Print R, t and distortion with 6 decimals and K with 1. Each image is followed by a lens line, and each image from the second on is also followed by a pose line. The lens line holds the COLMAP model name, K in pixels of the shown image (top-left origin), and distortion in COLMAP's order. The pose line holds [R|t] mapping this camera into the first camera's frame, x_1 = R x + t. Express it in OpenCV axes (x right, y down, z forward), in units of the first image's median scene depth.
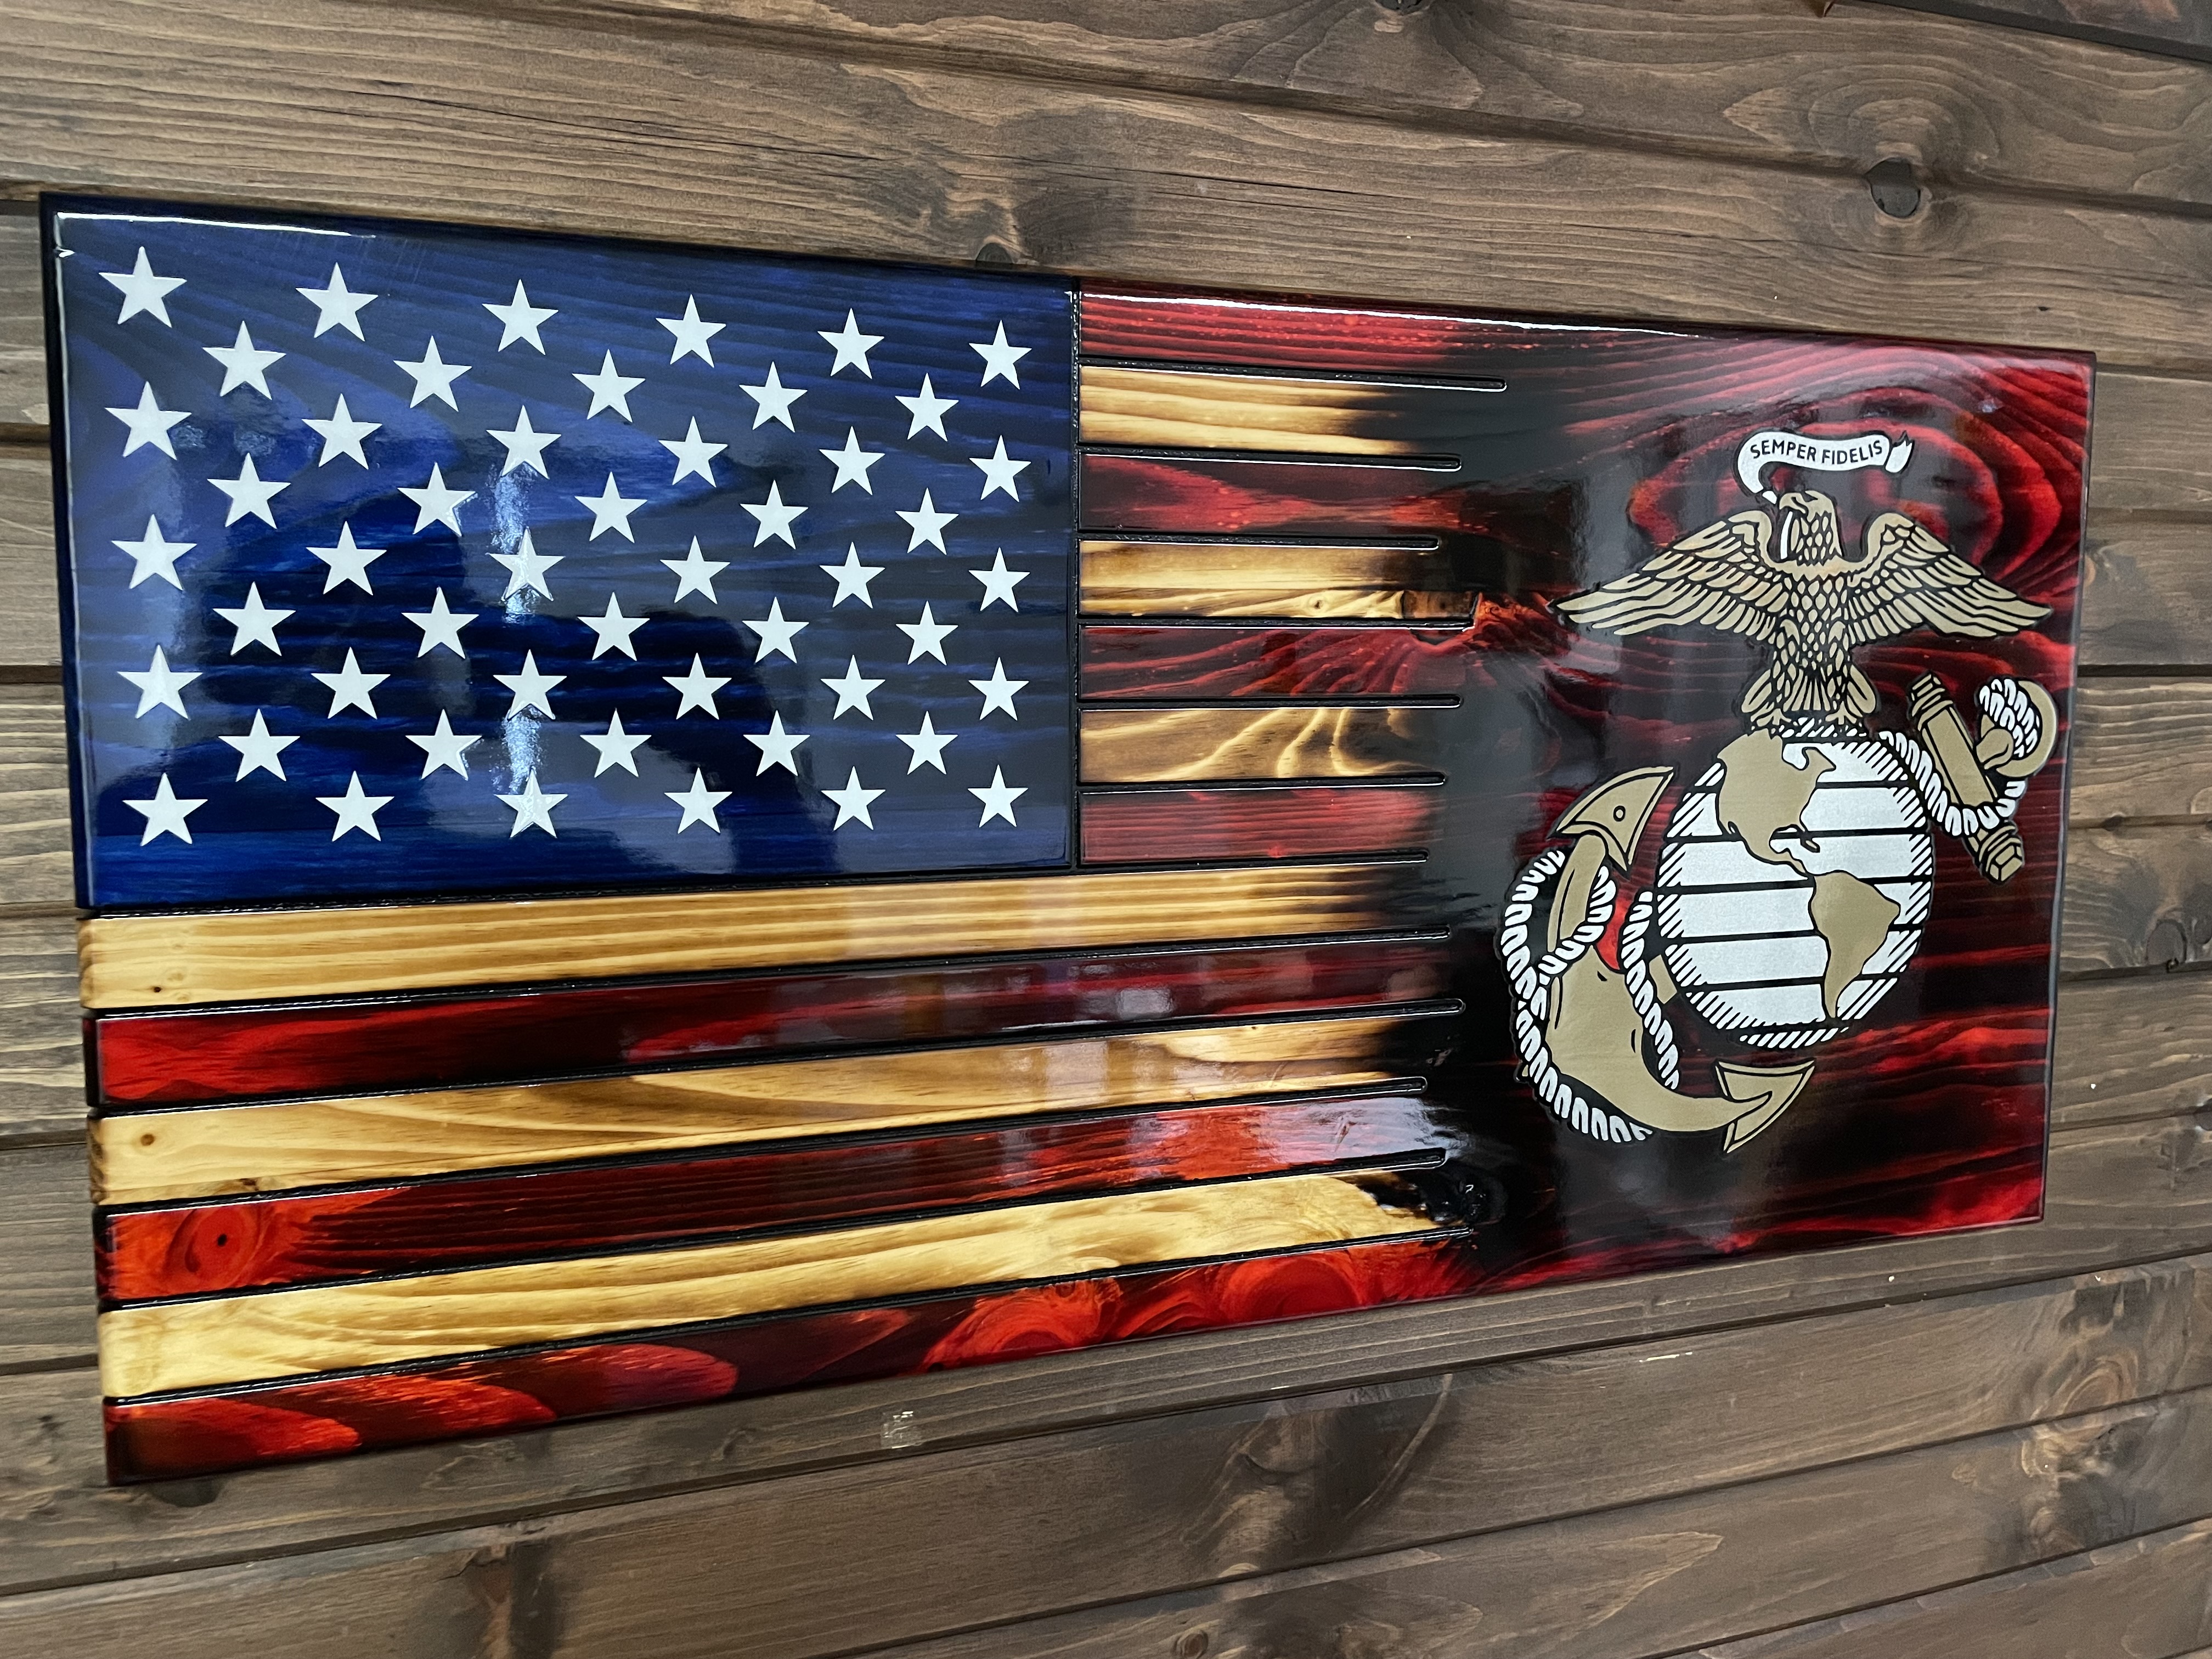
lens RADIAL K [[1665.4, 0, 1101.3], [0, 1665.4, 814.4], [0, 0, 1]] dist [0.084080, -0.109168]
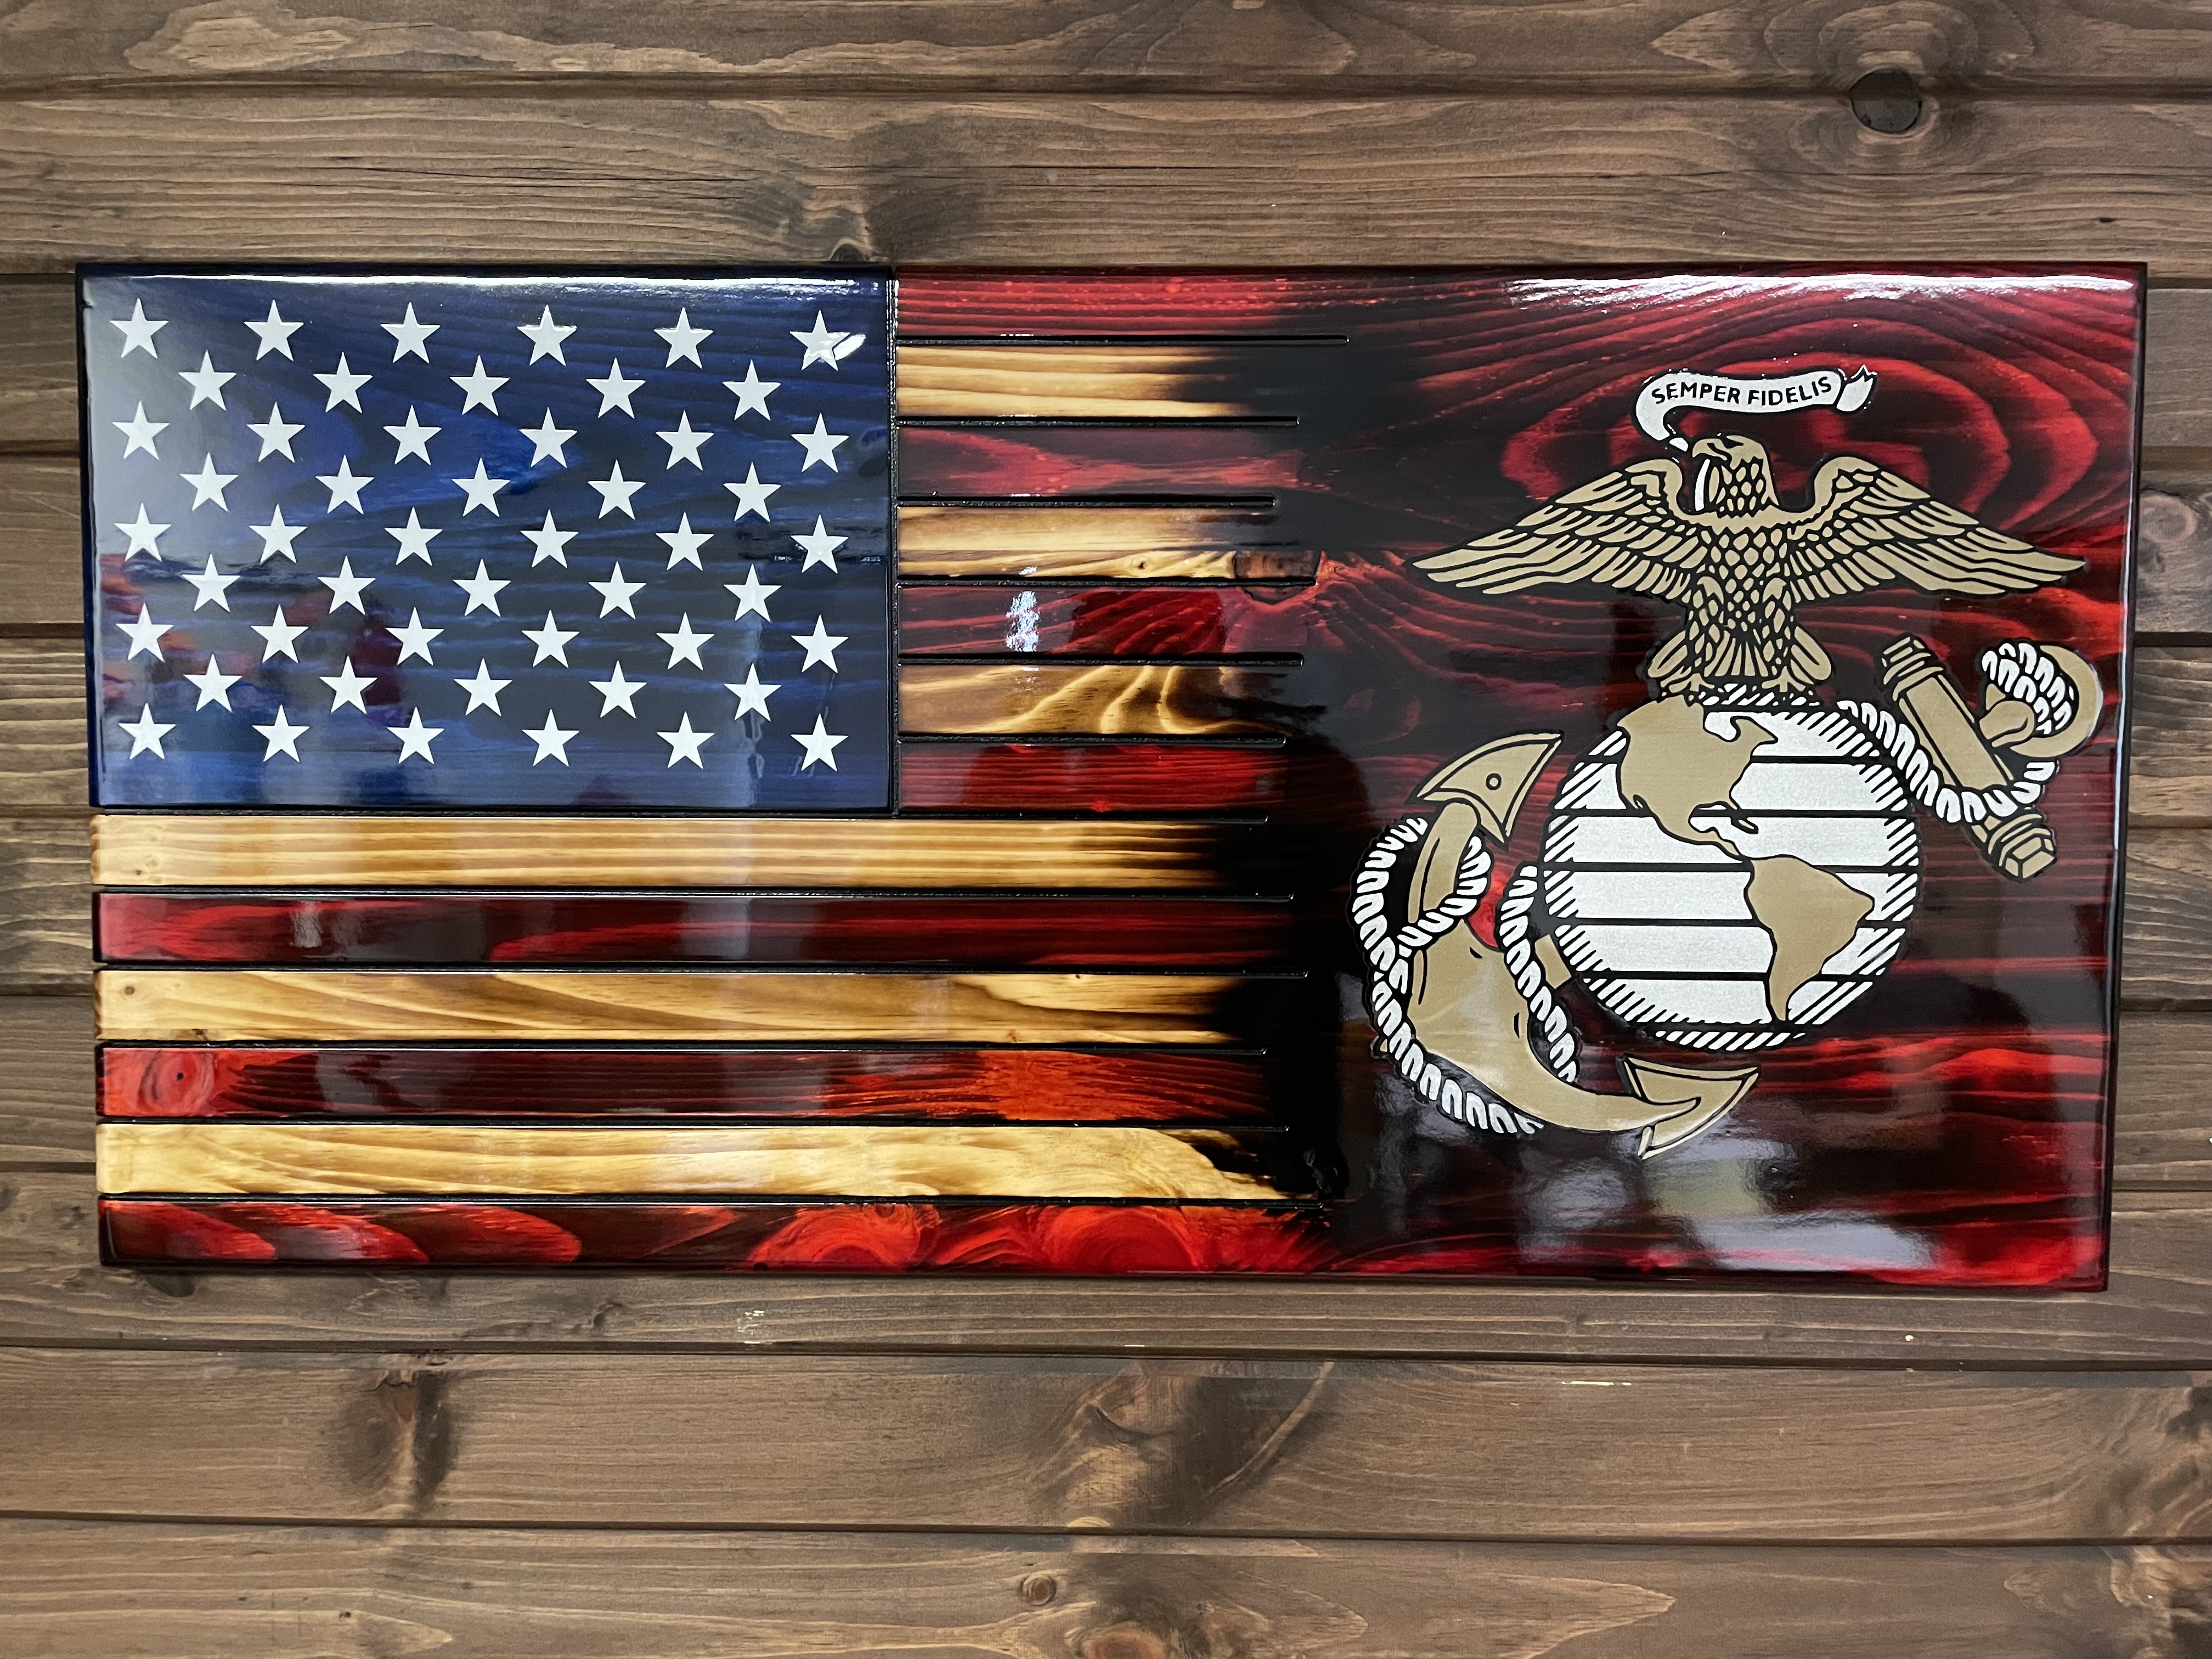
lens RADIAL K [[1674.9, 0, 1098.9], [0, 1674.9, 812.7], [0, 0, 1]] dist [0.076363, -0.096564]
pose [[0.939265, 0.019911, -0.342614, 0.412030], [-0.035563, 0.998588, -0.039463, 0.060734], [0.341344, 0.049251, 0.938647, 0.028233]]
